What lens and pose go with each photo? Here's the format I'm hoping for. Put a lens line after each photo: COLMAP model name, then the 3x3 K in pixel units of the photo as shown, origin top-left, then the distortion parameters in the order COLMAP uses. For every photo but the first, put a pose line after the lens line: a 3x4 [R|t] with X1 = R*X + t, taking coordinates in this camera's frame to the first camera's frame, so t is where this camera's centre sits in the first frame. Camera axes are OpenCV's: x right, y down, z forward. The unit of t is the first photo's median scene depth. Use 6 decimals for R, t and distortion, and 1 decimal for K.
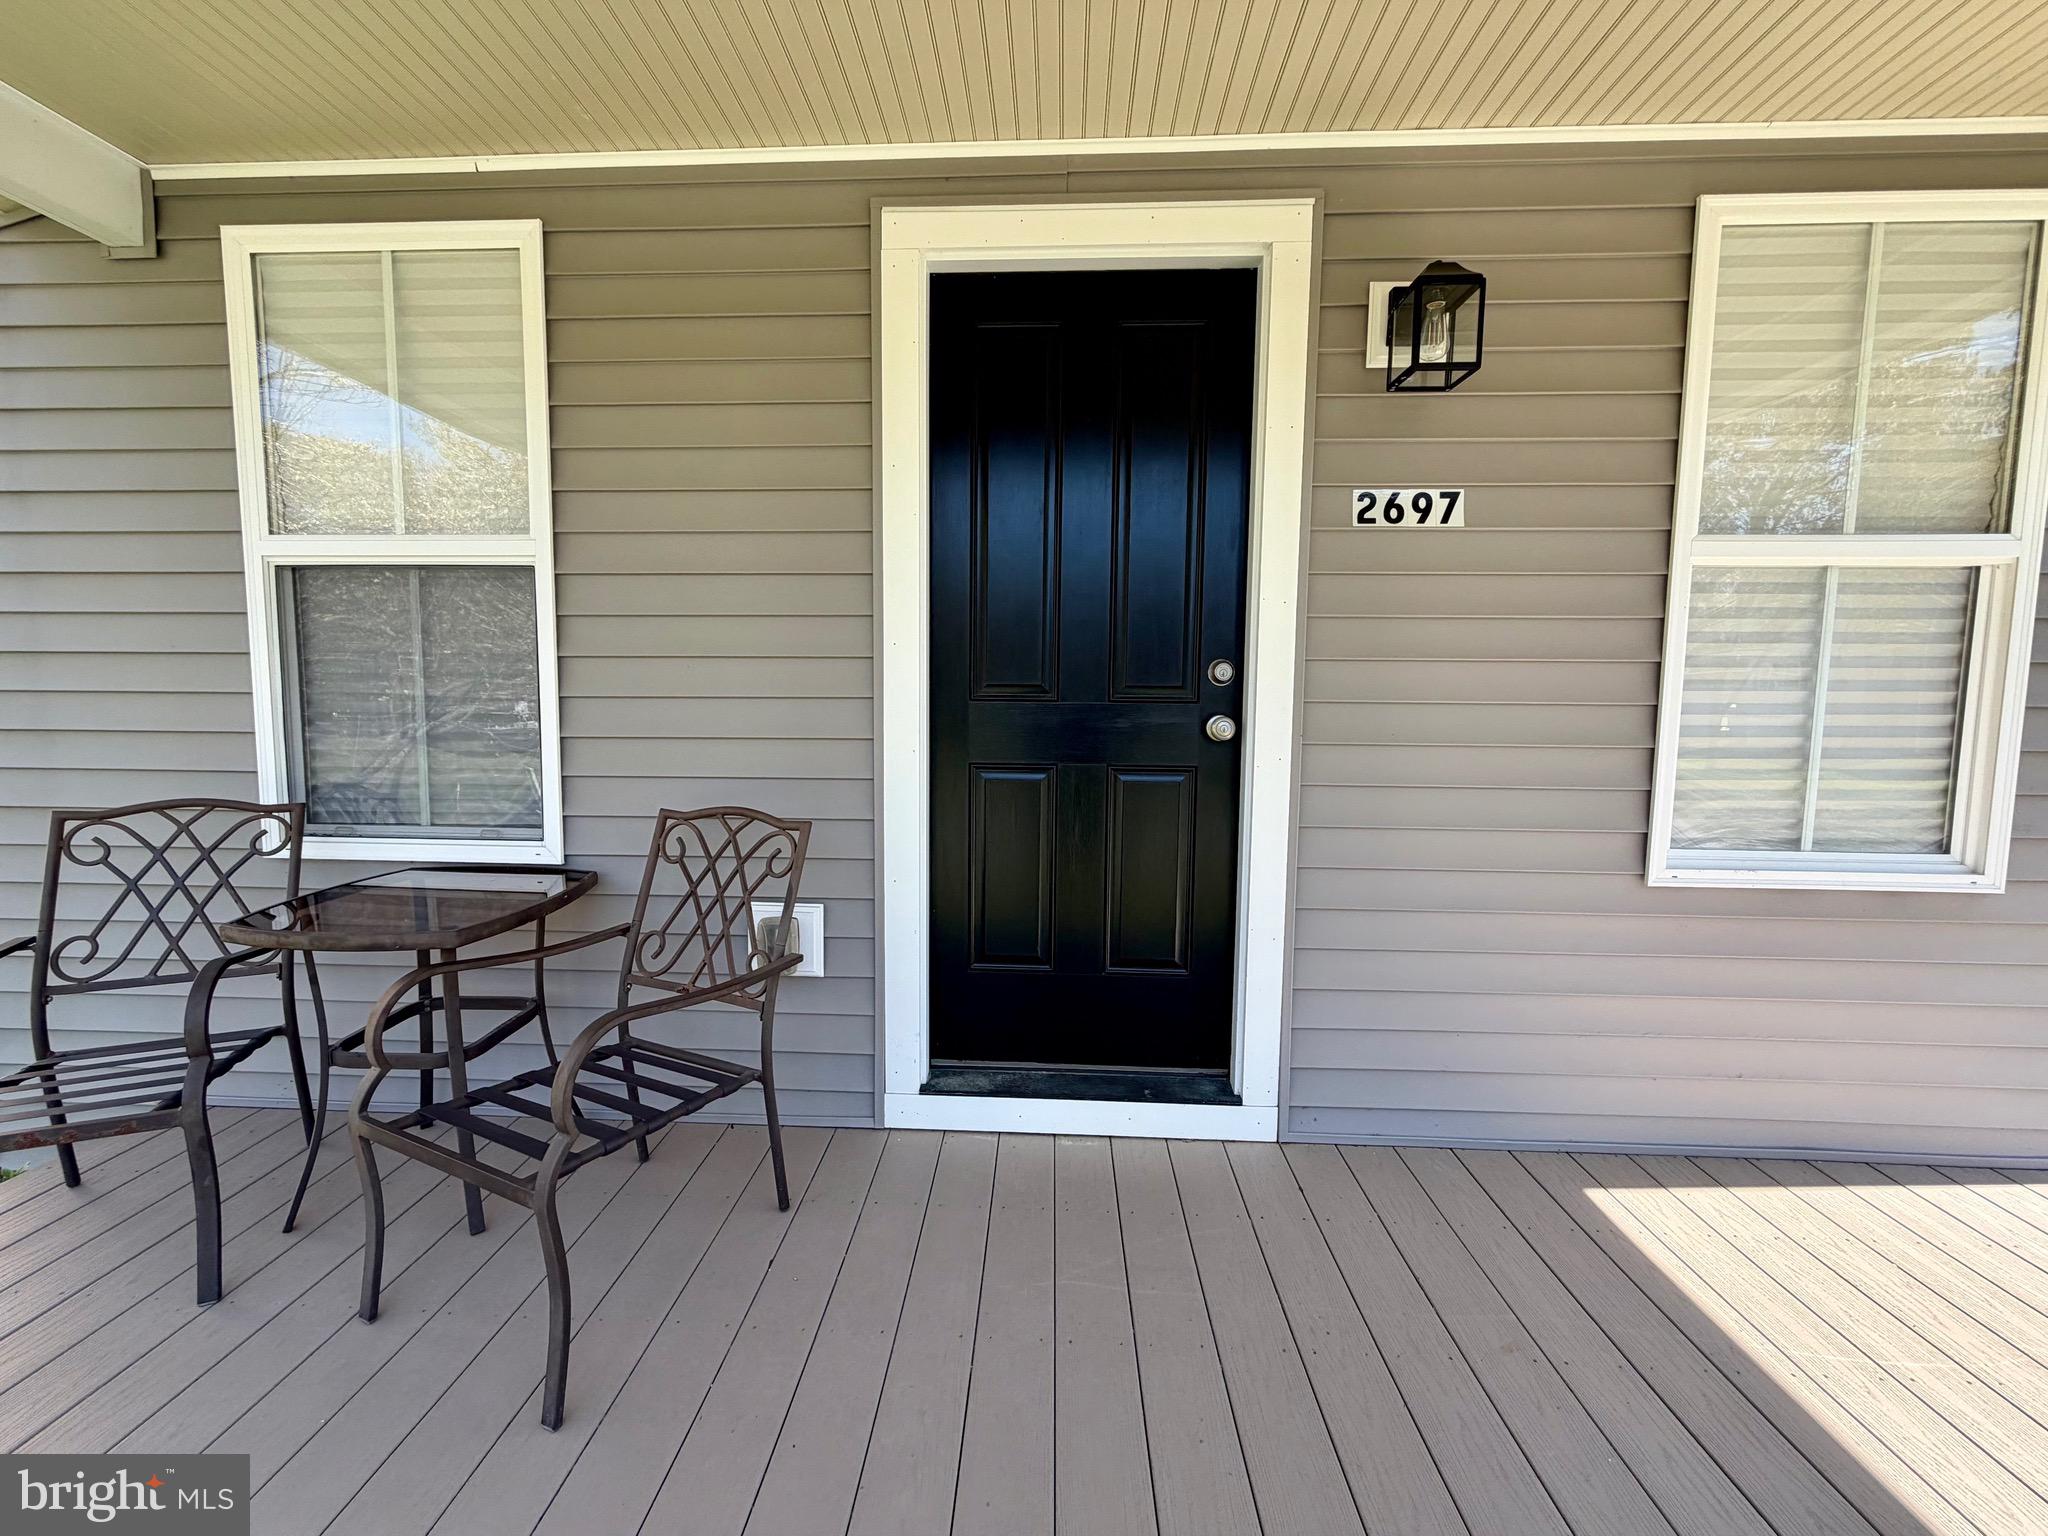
lens RADIAL K [[816.5, 0, 1016.0], [0, 816.5, 772.7], [0, 0, 1]] dist [0.000778, 0.000204]
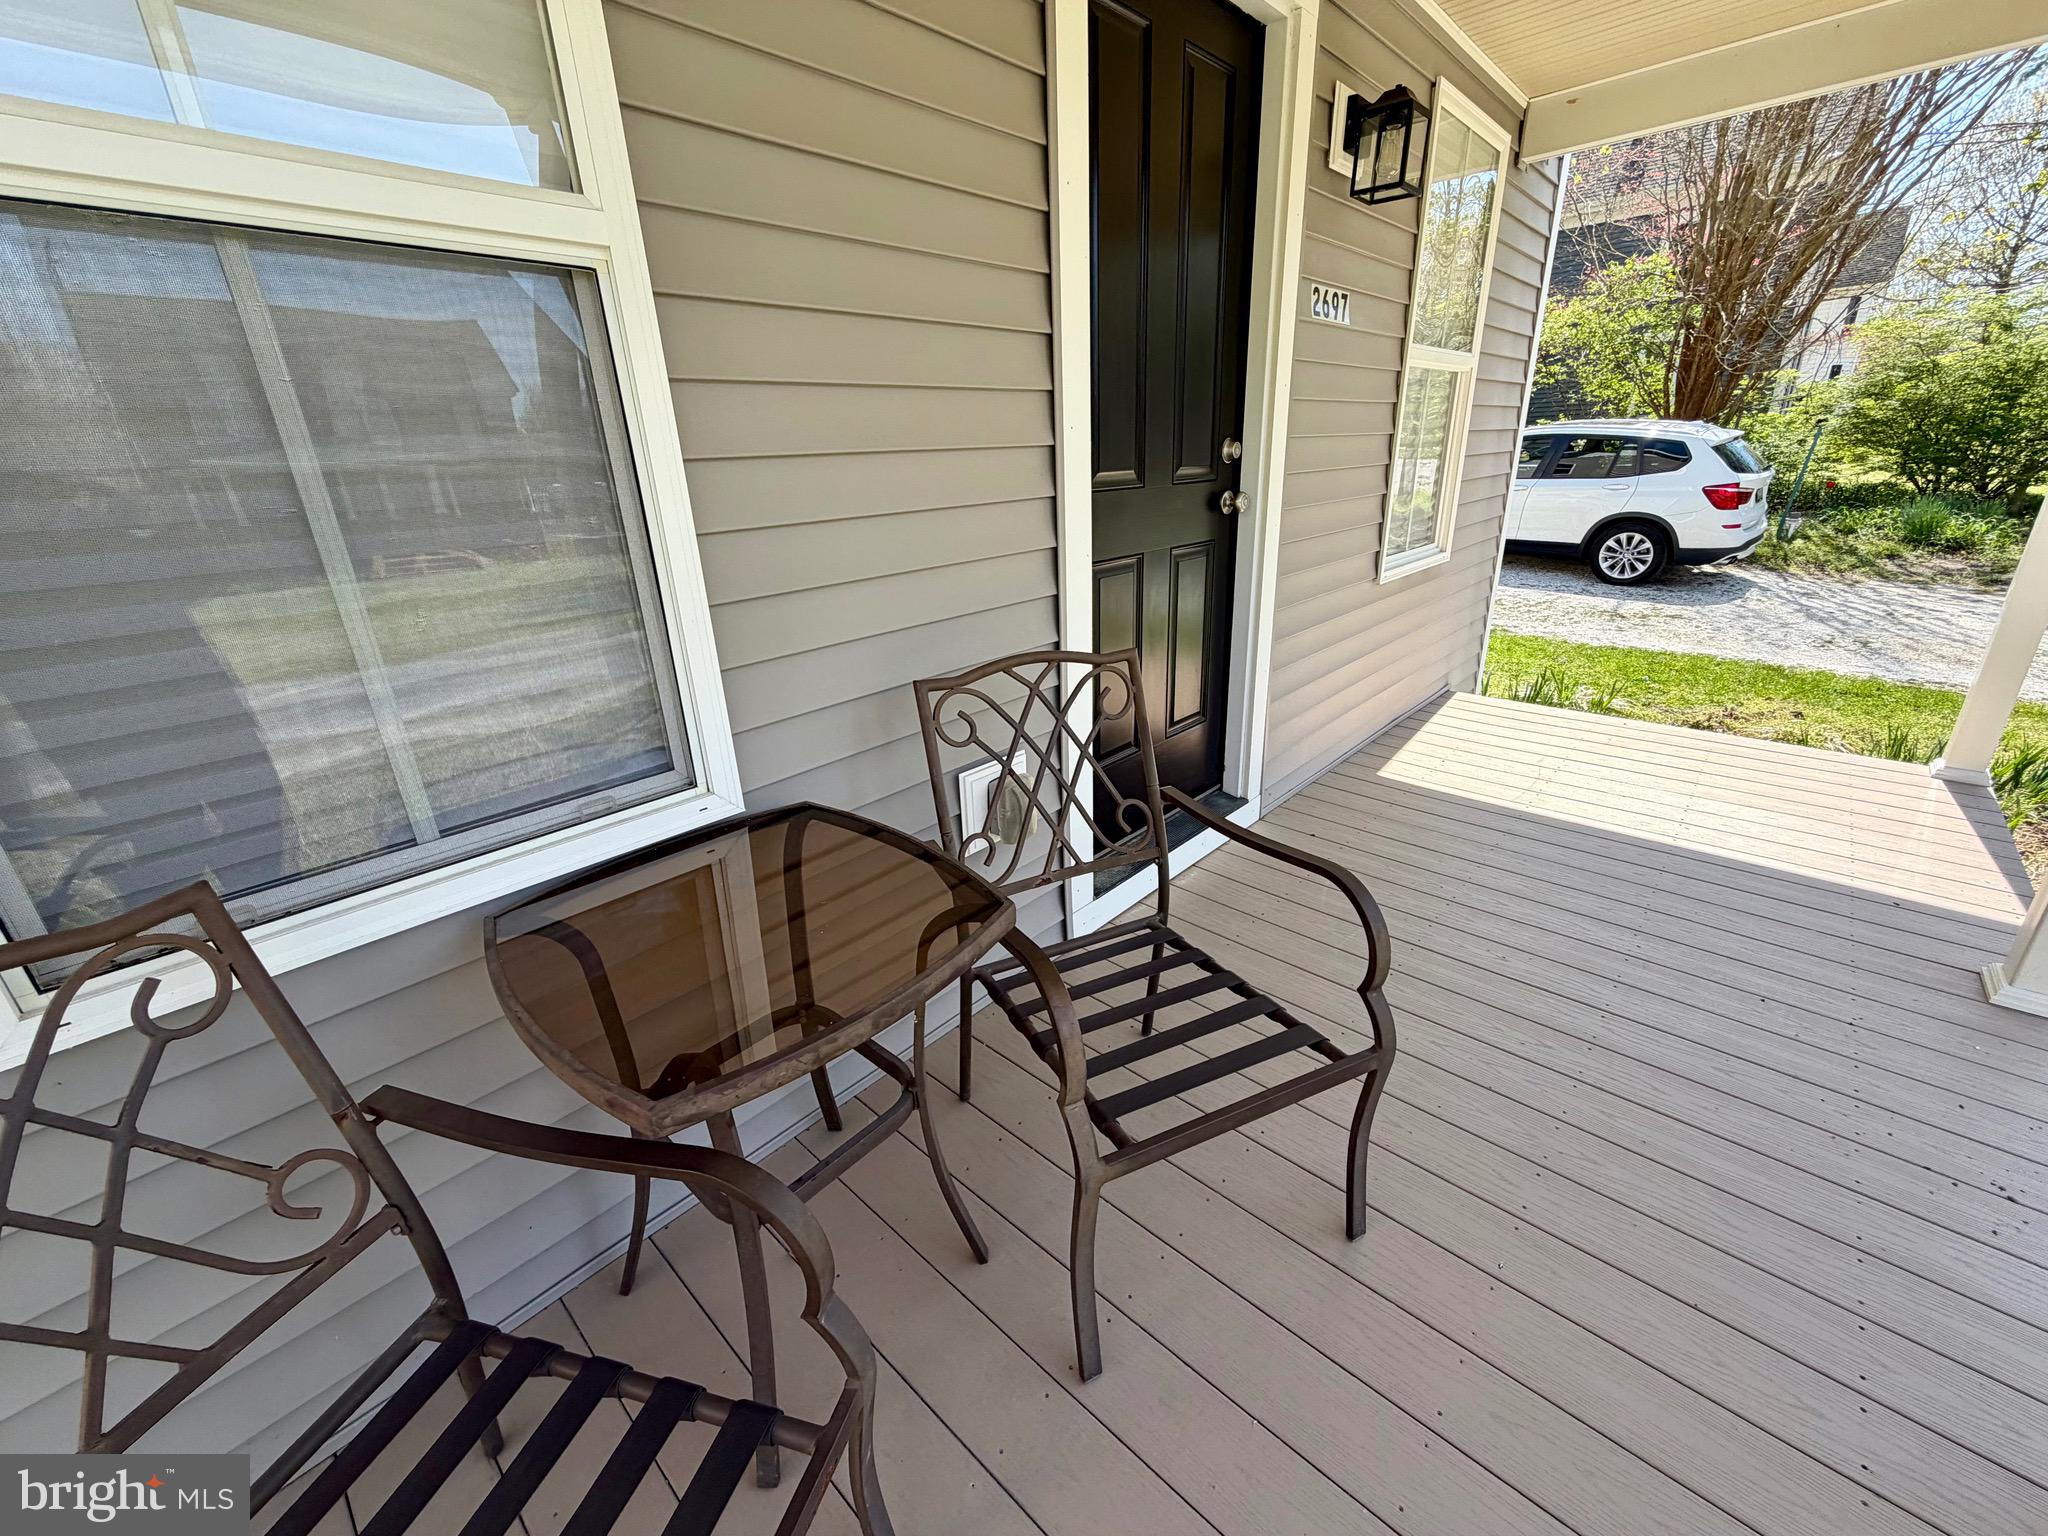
lens RADIAL K [[816.5, 0, 1016.0], [0, 816.5, 772.7], [0, 0, 1]] dist [0.000778, 0.000204]
pose [[0.642638, -0.309667, 0.700802, -0.907505], [0.111442, 0.942734, 0.314379, -0.095301], [-0.758022, -0.123933, 0.640346, 0.470200]]
